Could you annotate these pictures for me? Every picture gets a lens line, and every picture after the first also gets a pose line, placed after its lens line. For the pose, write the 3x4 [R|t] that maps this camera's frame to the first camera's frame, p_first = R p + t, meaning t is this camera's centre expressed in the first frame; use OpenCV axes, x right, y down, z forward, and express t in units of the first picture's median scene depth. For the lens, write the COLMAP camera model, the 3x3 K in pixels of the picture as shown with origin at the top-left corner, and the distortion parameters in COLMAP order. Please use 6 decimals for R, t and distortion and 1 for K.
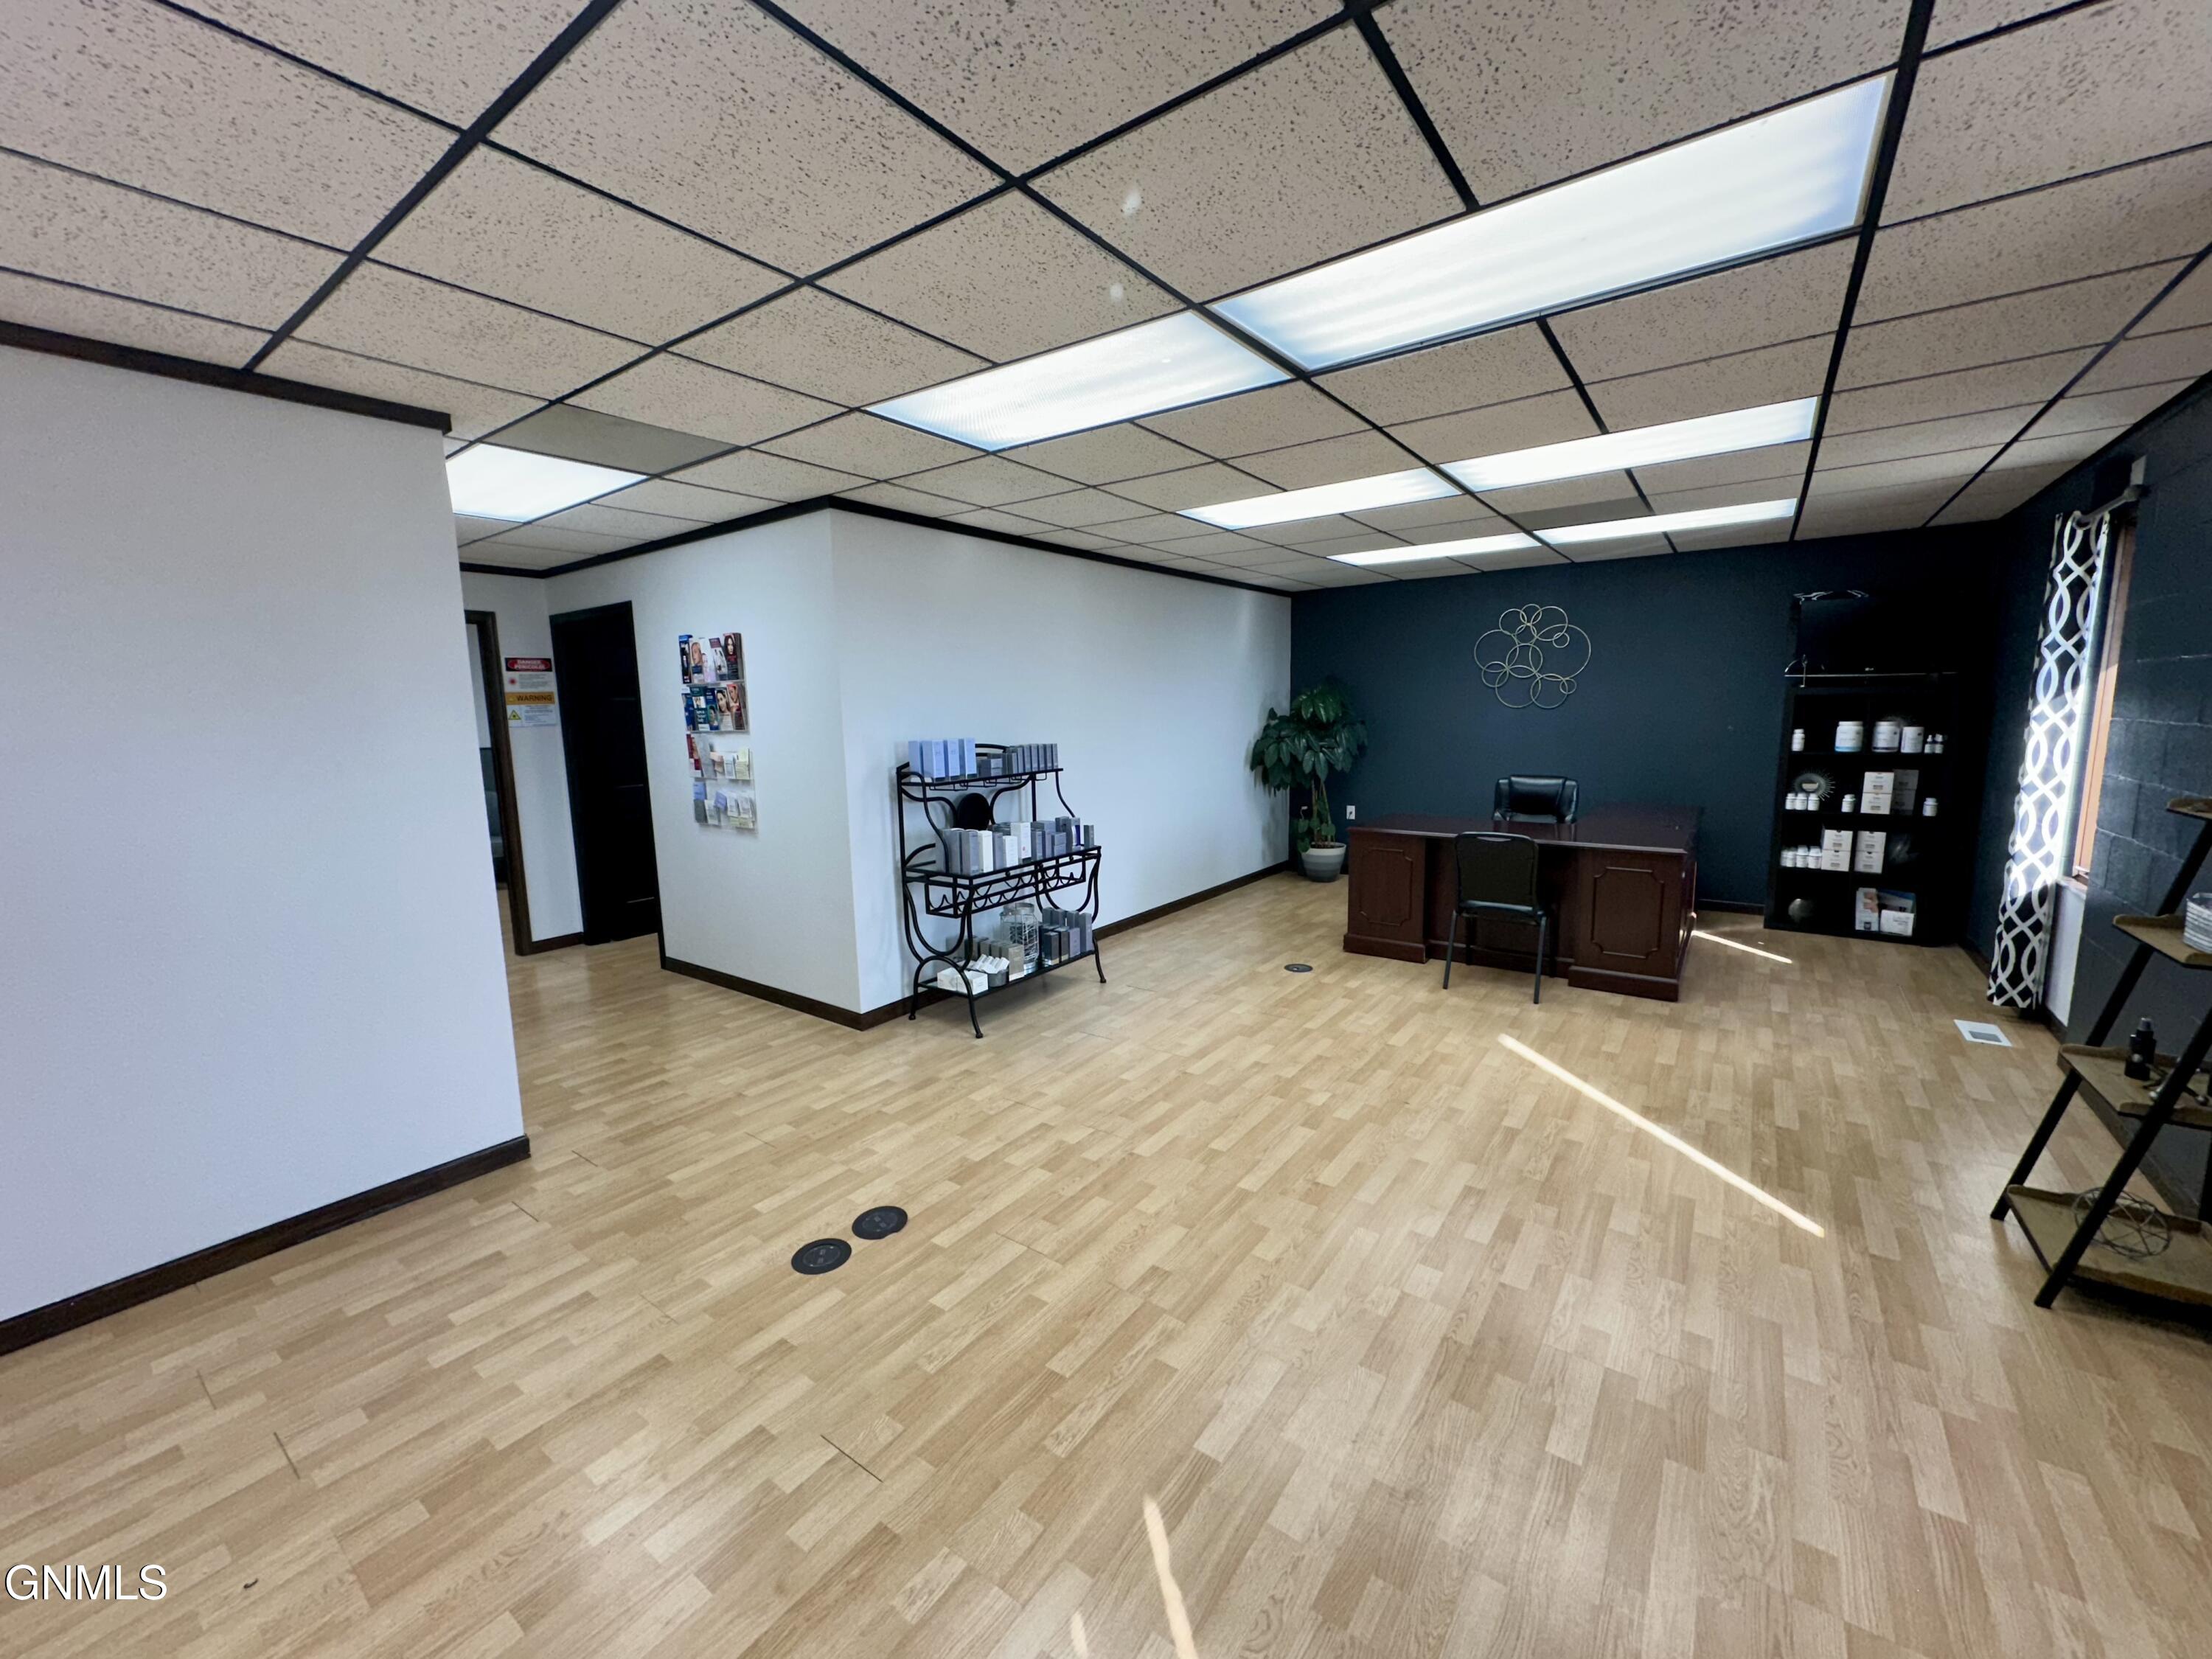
lens RADIAL K [[879.4, 0, 1109.1], [0, 879.4, 833.1], [0, 0, 1]] dist [-0.002579, 0.000809]
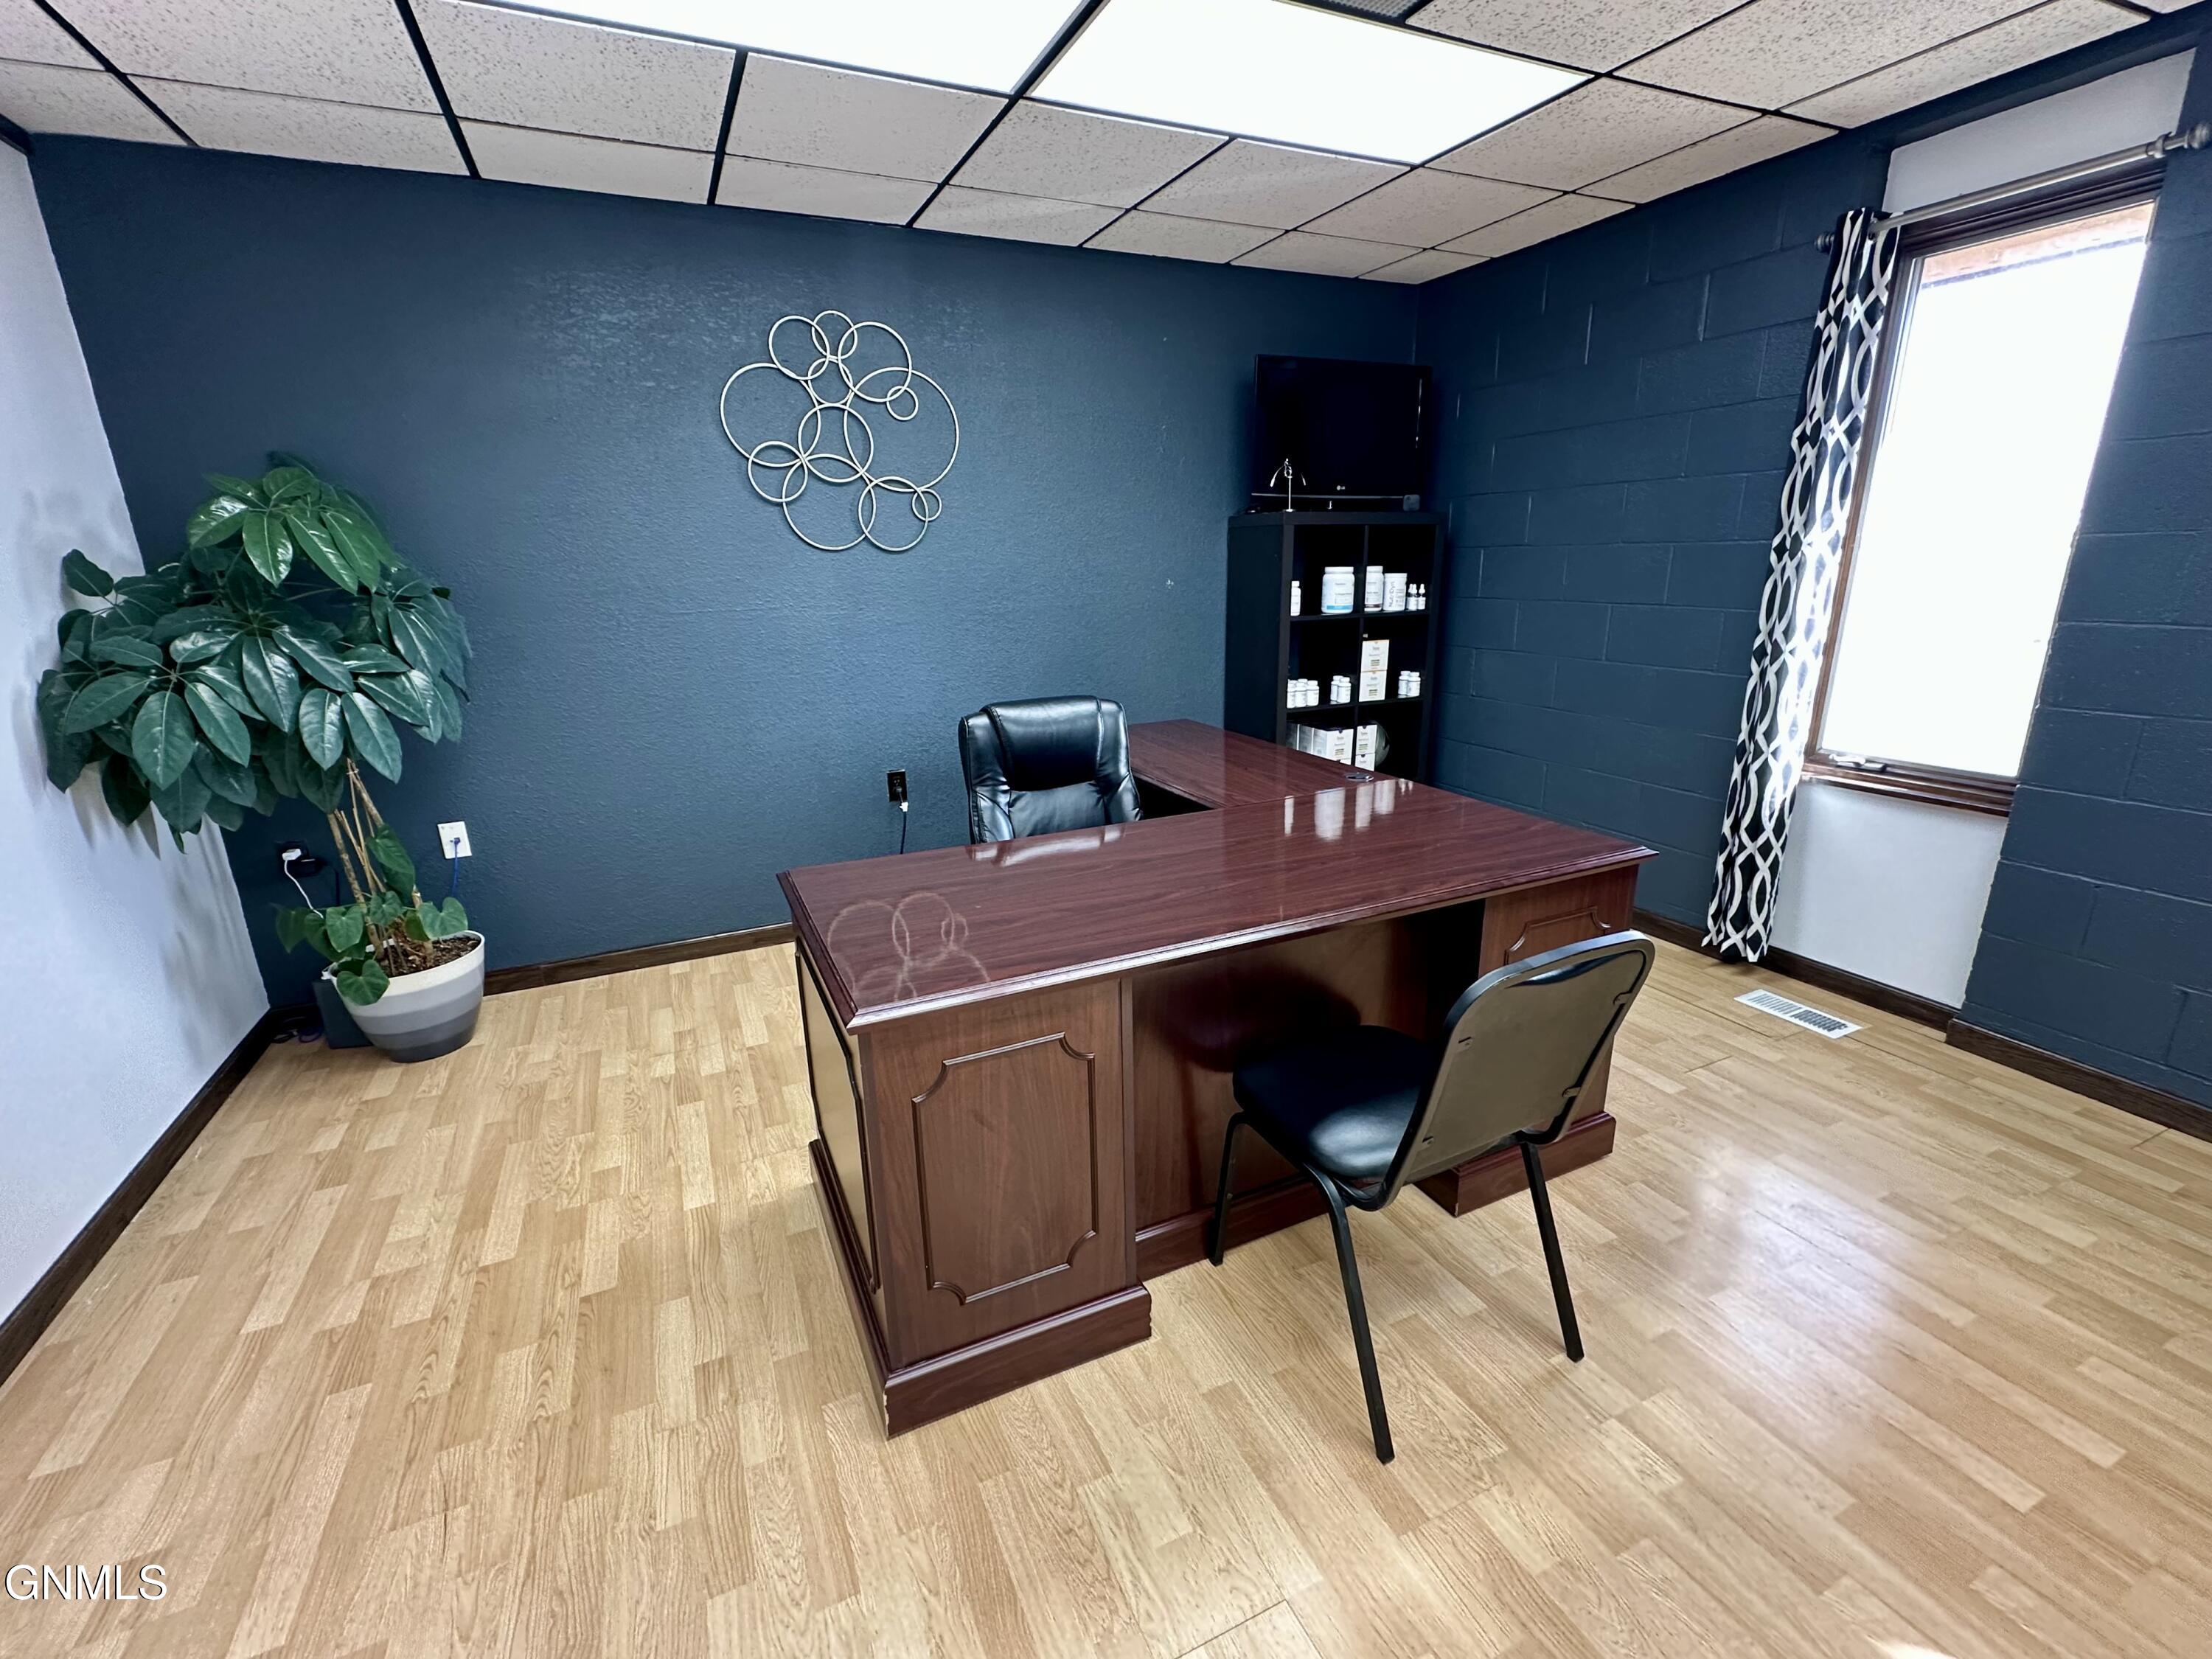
lens RADIAL K [[952.4, 0, 1104.4], [0, 952.4, 837.2], [0, 0, 1]] dist [-0.003205, -0.000482]
pose [[0.487027, -0.236685, 0.840705, 0.095298], [0.139357, 0.971307, 0.192723, -0.090583], [-0.862197, 0.023296, 0.506037, 0.776082]]
